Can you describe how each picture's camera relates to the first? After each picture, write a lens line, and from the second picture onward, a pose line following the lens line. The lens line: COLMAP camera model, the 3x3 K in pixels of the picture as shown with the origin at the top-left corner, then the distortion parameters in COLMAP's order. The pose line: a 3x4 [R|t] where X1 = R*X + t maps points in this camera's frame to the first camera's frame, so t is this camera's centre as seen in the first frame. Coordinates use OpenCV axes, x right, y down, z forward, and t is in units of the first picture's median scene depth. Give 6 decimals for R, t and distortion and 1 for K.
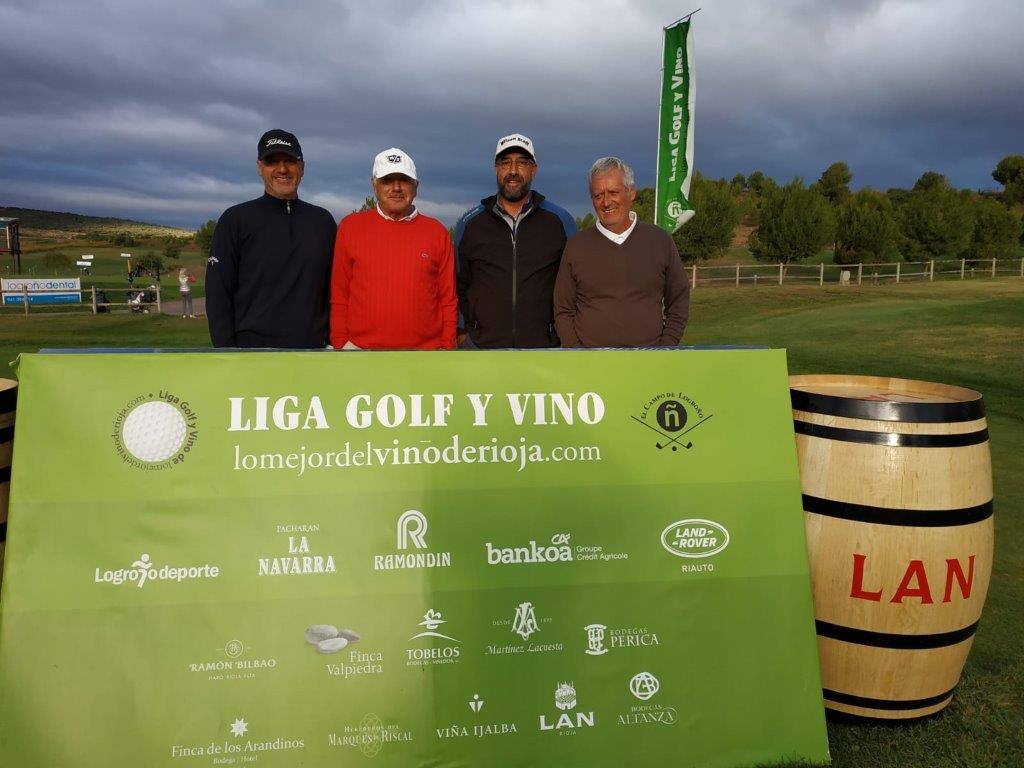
lens RADIAL K [[767.0, 0, 514.5], [0, 767.0, 381.3], [0, 0, 1]] dist [0.046083, -0.081698]
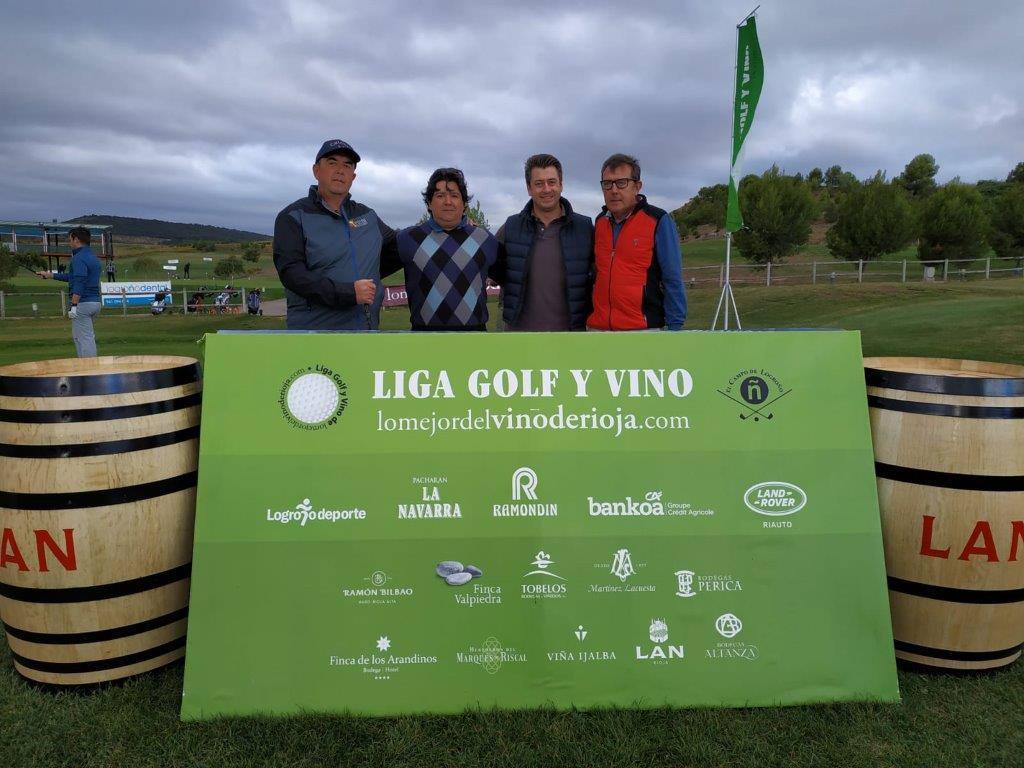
lens RADIAL K [[770.6, 0, 503.6], [0, 770.6, 381.5], [0, 0, 1]] dist [0.050164, -0.077397]
pose [[0.995168, 0.004627, -0.098081, -0.049509], [-0.004800, 0.999987, -0.001529, 0.037740], [0.098073, 0.001993, 0.995177, -0.164628]]
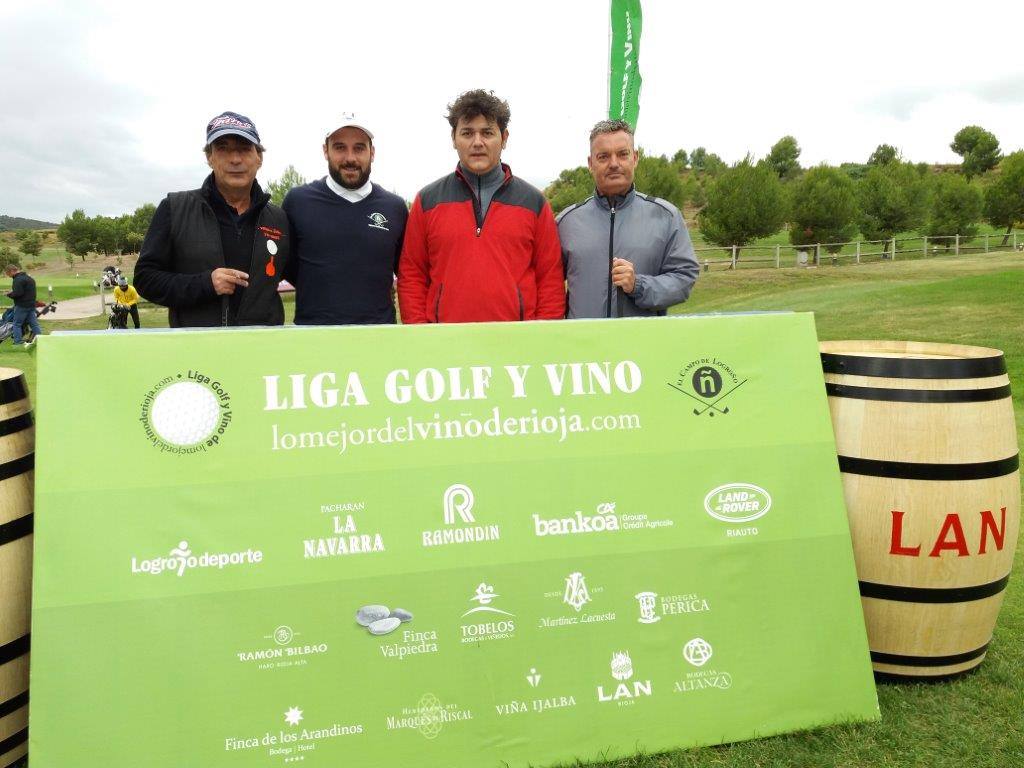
lens RADIAL K [[865.2, 0, 511.7], [0, 865.2, 369.3], [0, 0, 1]] dist [0.106882, -0.194935]
pose [[0.995621, -0.032940, 0.087490, -0.152118], [0.034643, 0.999237, -0.018022, 0.042482], [-0.086829, 0.020974, 0.996002, -0.105459]]
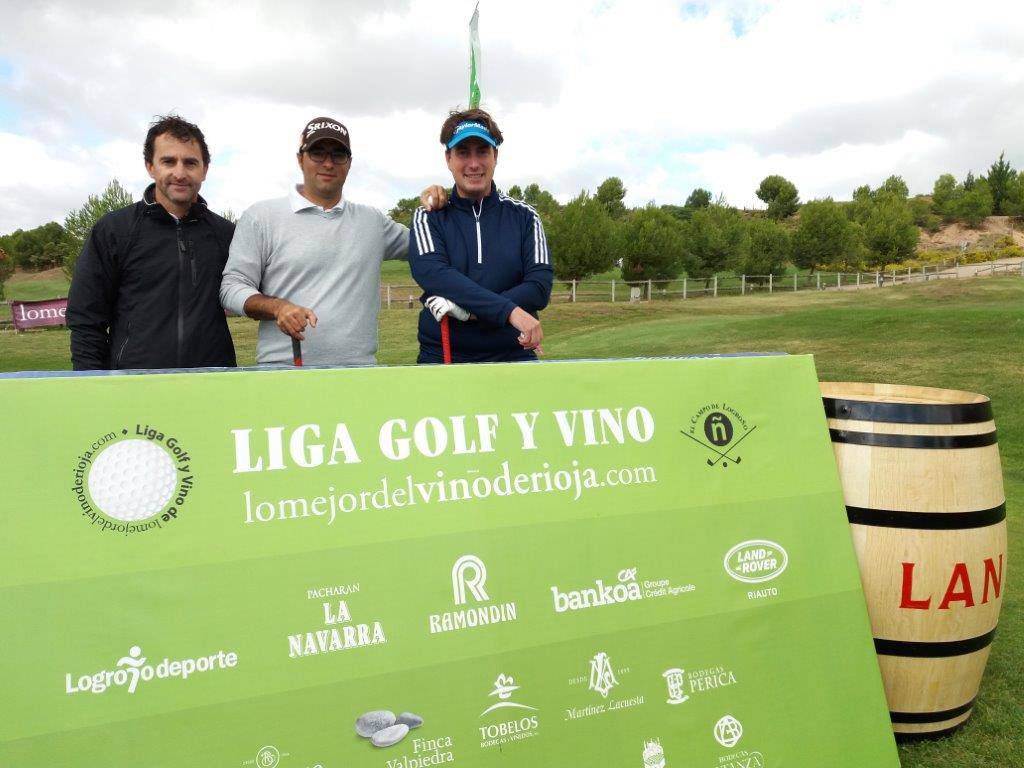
lens RADIAL K [[858.1, 0, 513.0], [0, 858.1, 368.9], [0, 0, 1]] dist [0.076642, -0.146738]
pose [[0.958727, -0.025937, 0.283144, -0.334391], [0.039737, 0.998280, -0.043104, 0.008575], [-0.281539, 0.052576, 0.958108, 0.085525]]
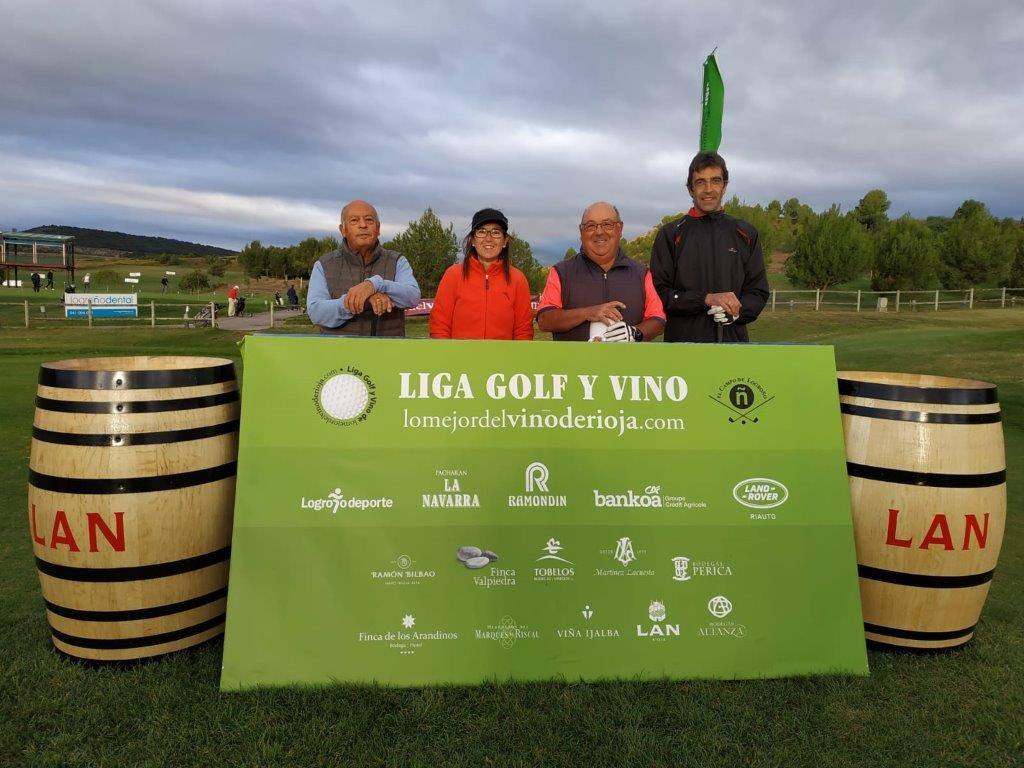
lens RADIAL K [[768.5, 0, 506.5], [0, 768.5, 380.6], [0, 0, 1]] dist [0.057605, -0.095770]
pose [[0.998706, 0.019886, -0.046814, -0.123860], [-0.021344, 0.999296, -0.030840, 0.069283], [0.046168, 0.031799, 0.998427, -0.286344]]
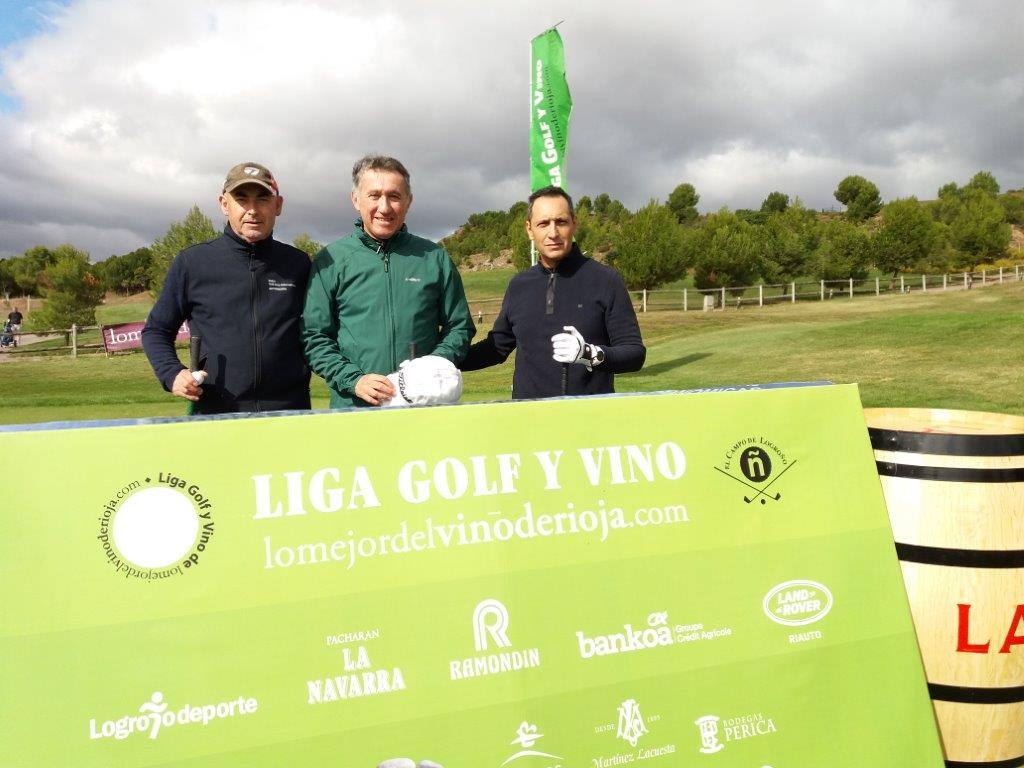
lens RADIAL K [[863.3, 0, 509.0], [0, 863.3, 367.7], [0, 0, 1]] dist [0.040047, -0.076500]
pose [[0.980095, -0.040128, 0.194431, -0.273143], [0.052947, 0.996721, -0.061187, -0.020162], [-0.191338, 0.070264, 0.979006, 0.078567]]
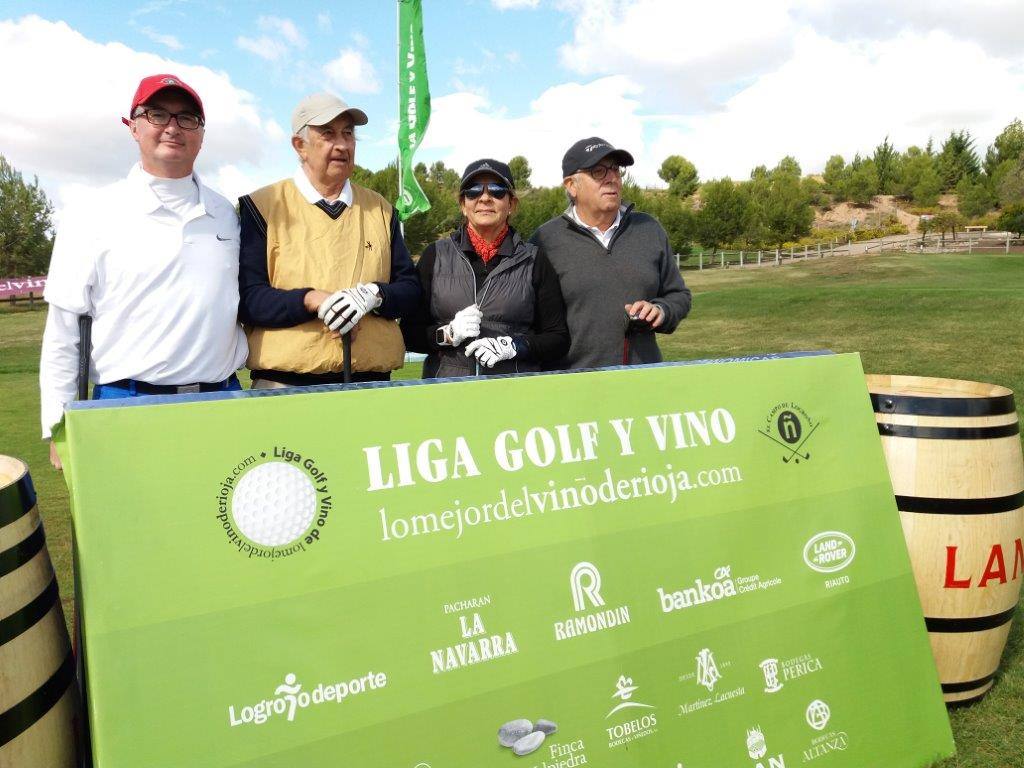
lens RADIAL K [[857.7, 0, 513.1], [0, 857.7, 367.4], [0, 0, 1]] dist [0.089543, -0.177210]
pose [[0.919203, -0.050662, 0.390511, -0.548108], [0.060419, 0.998092, -0.012733, -0.037752], [-0.389121, 0.035299, 0.920510, 0.147366]]
